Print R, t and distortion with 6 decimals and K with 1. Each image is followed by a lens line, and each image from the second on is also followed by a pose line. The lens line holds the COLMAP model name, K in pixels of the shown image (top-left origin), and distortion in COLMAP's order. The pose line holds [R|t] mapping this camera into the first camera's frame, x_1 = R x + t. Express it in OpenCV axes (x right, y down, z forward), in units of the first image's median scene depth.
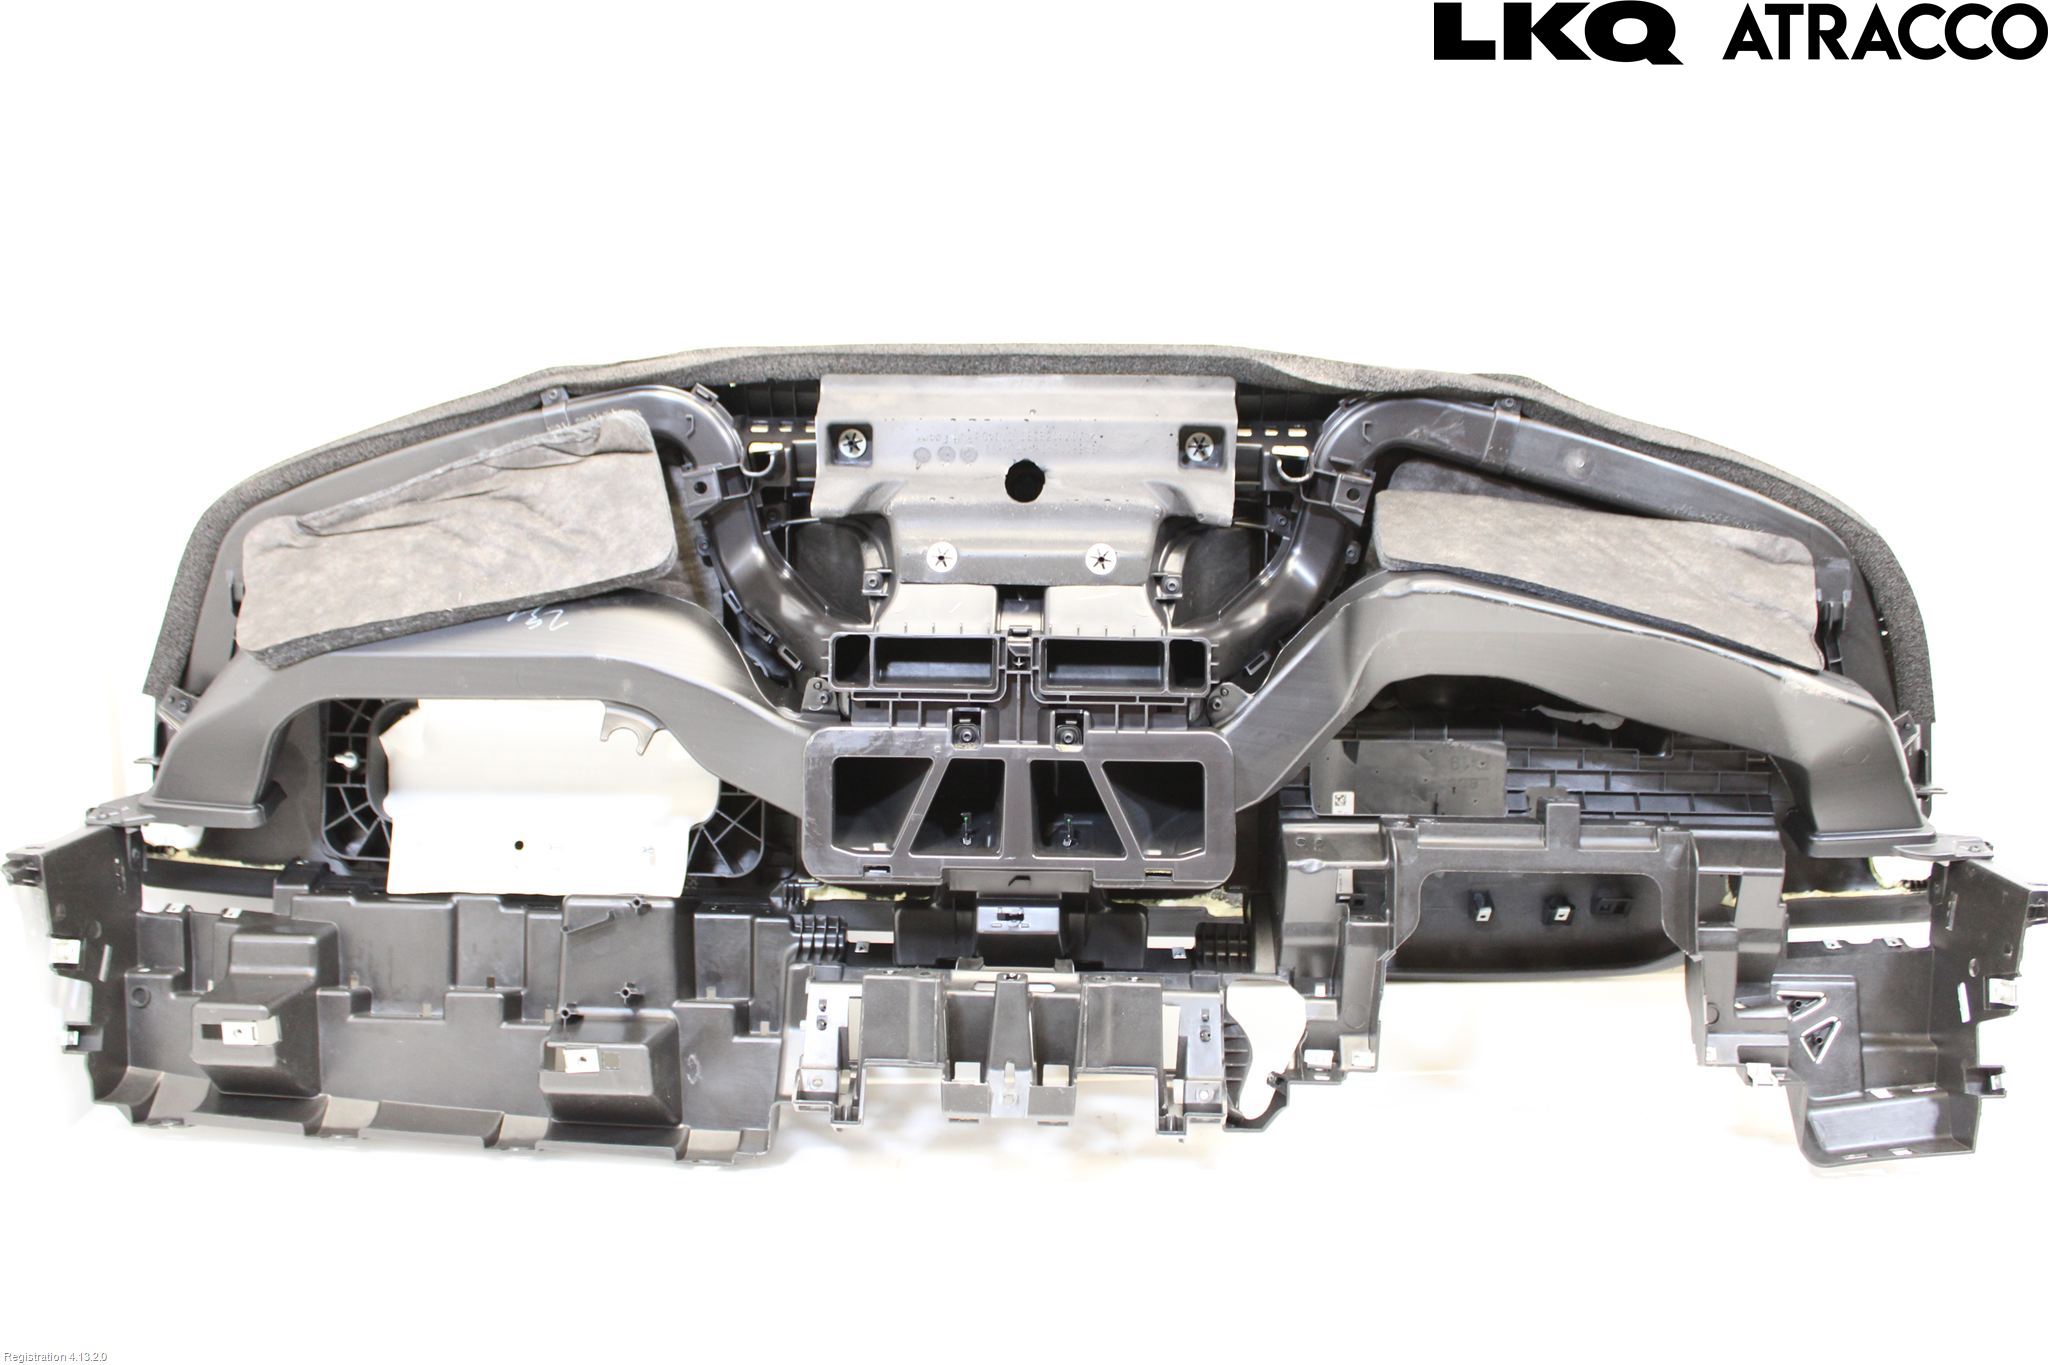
lens RADIAL K [[1952.8, 0, 1012.0], [0, 1952.8, 657.2], [0, 0, 1]] dist [-0.139571, 0.159953]
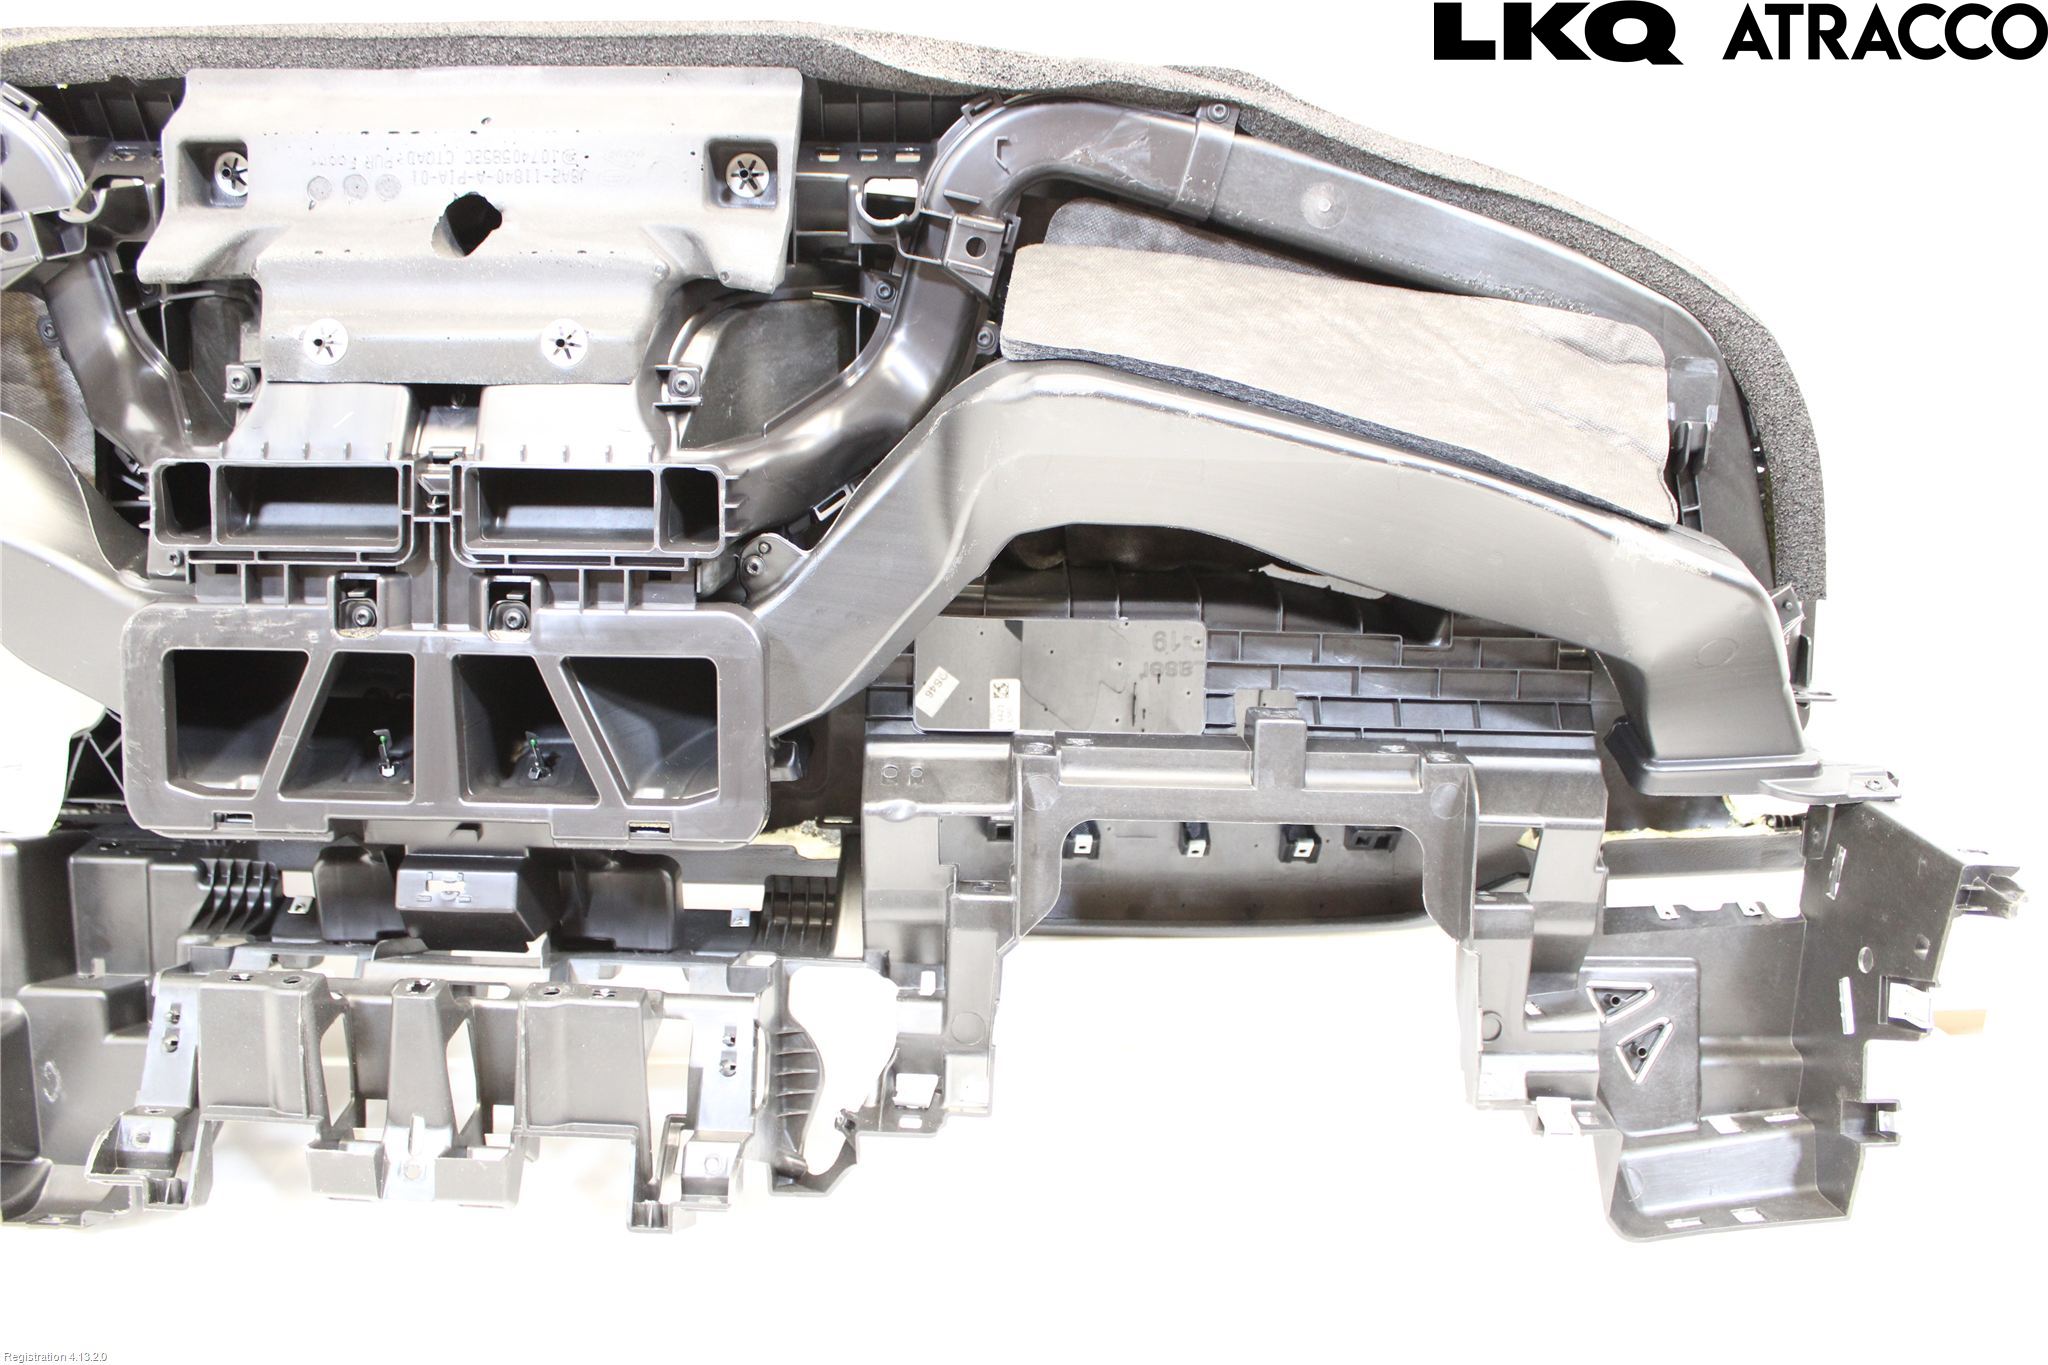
lens RADIAL K [[1720.4, 0, 1024.0], [0, 1720.4, 682.5], [0, 0, 1]] dist [-0.162319, 0.146716]
pose [[0.998828, 0.001354, 0.048382, 0.163382], [-0.007097, 0.992901, 0.118732, -0.006041], [-0.047878, -0.118936, 0.991747, 0.408799]]
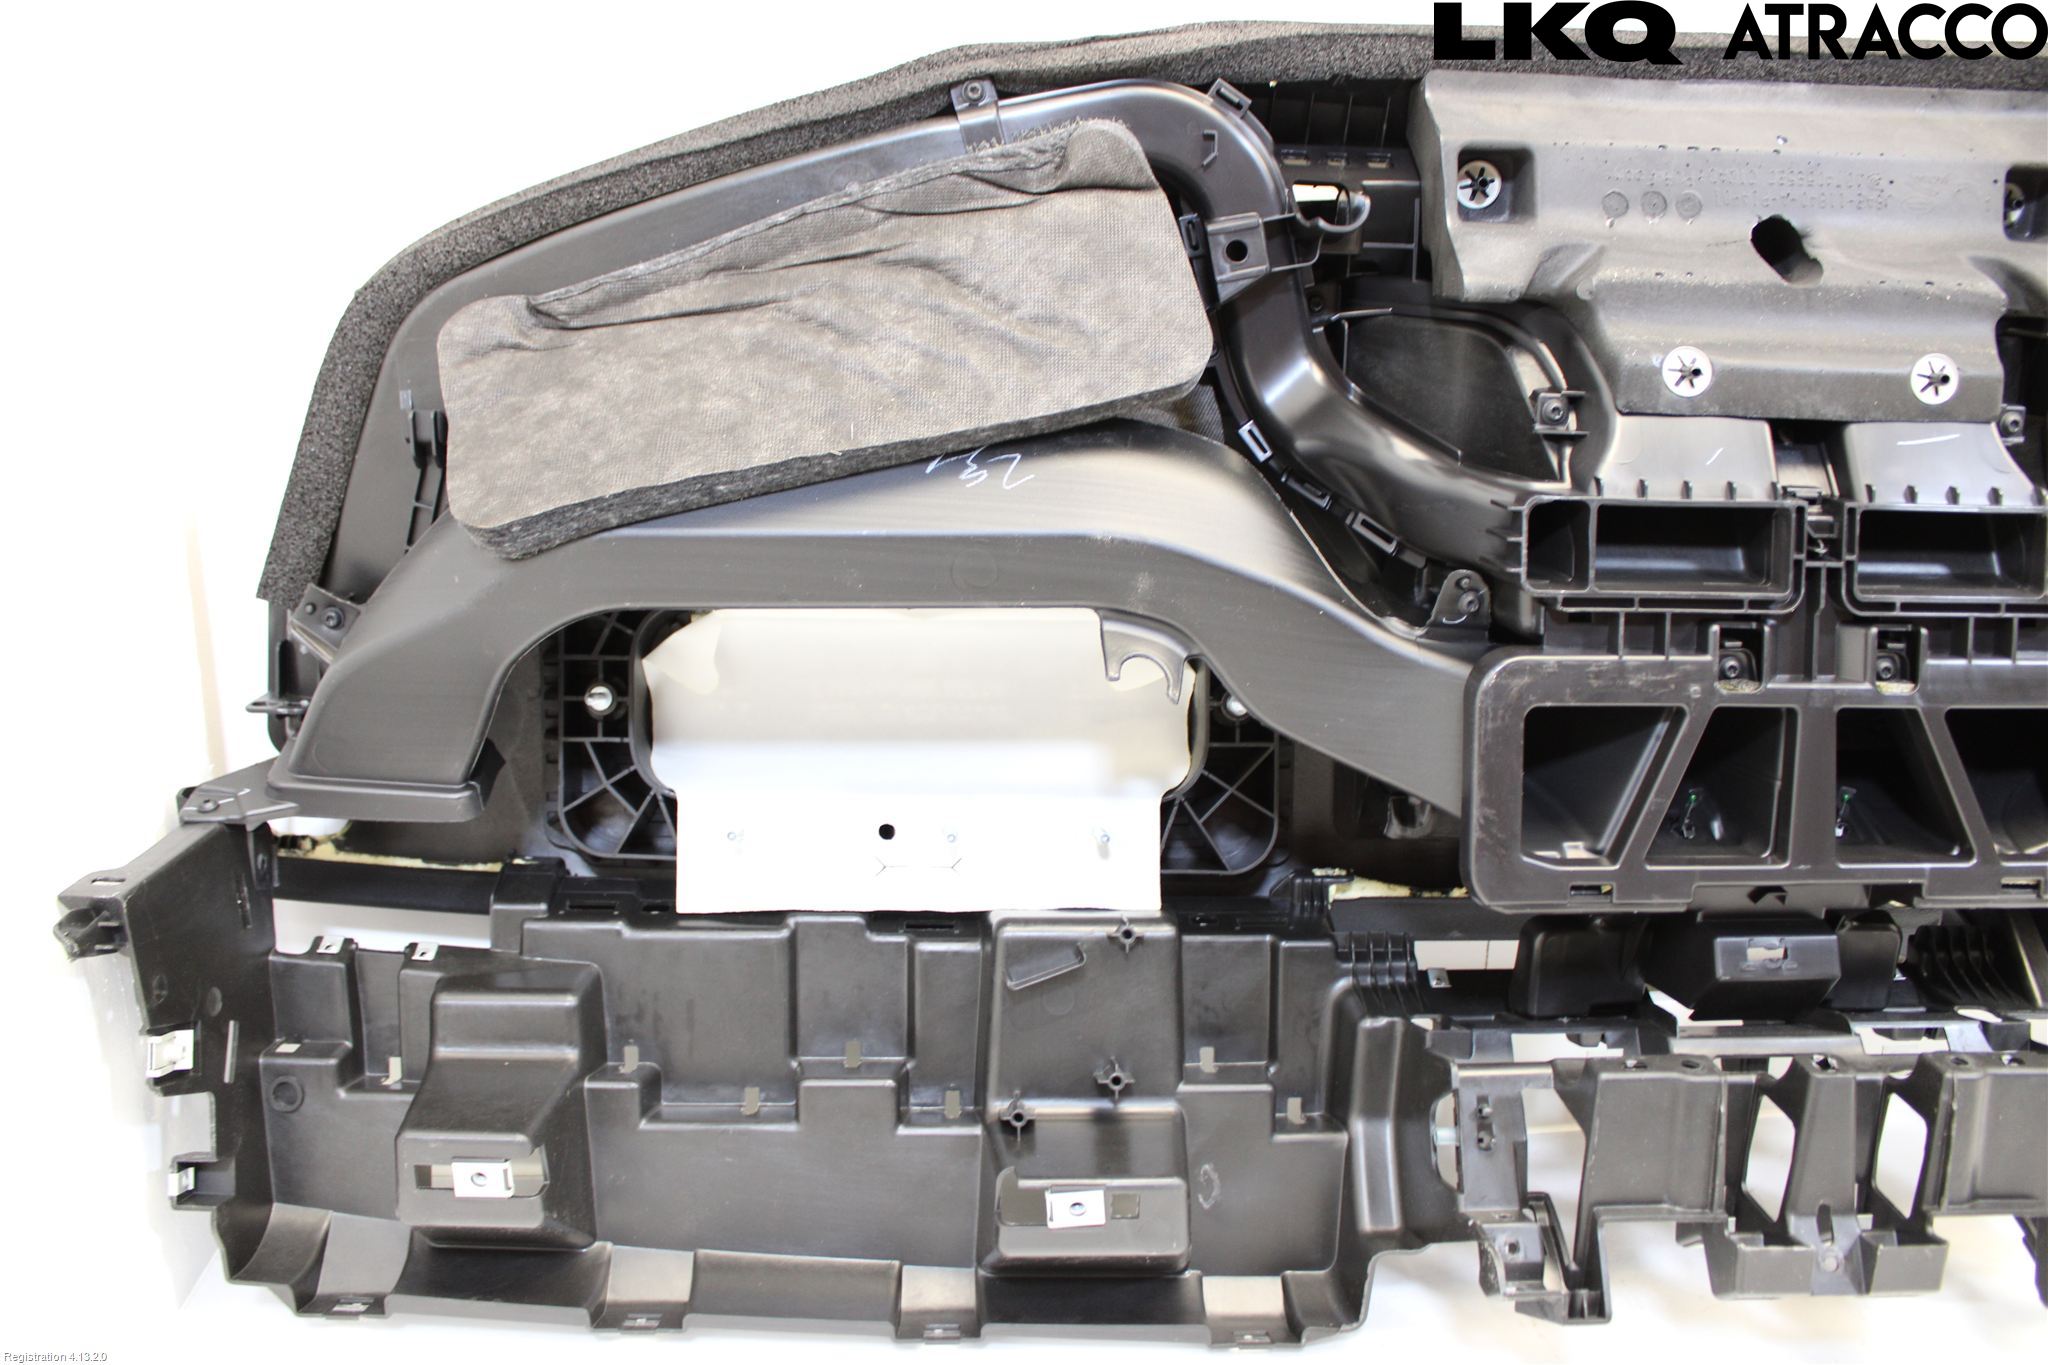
lens RADIAL K [[1720.4, 0, 1024.0], [0, 1720.4, 682.5], [0, 0, 1]] dist [-0.162319, 0.146716]
pose [[0.996364, -0.011024, 0.084482, -0.274005], [0.002021, 0.994373, 0.105914, -0.010607], [-0.085174, -0.105358, 0.990780, 0.478406]]
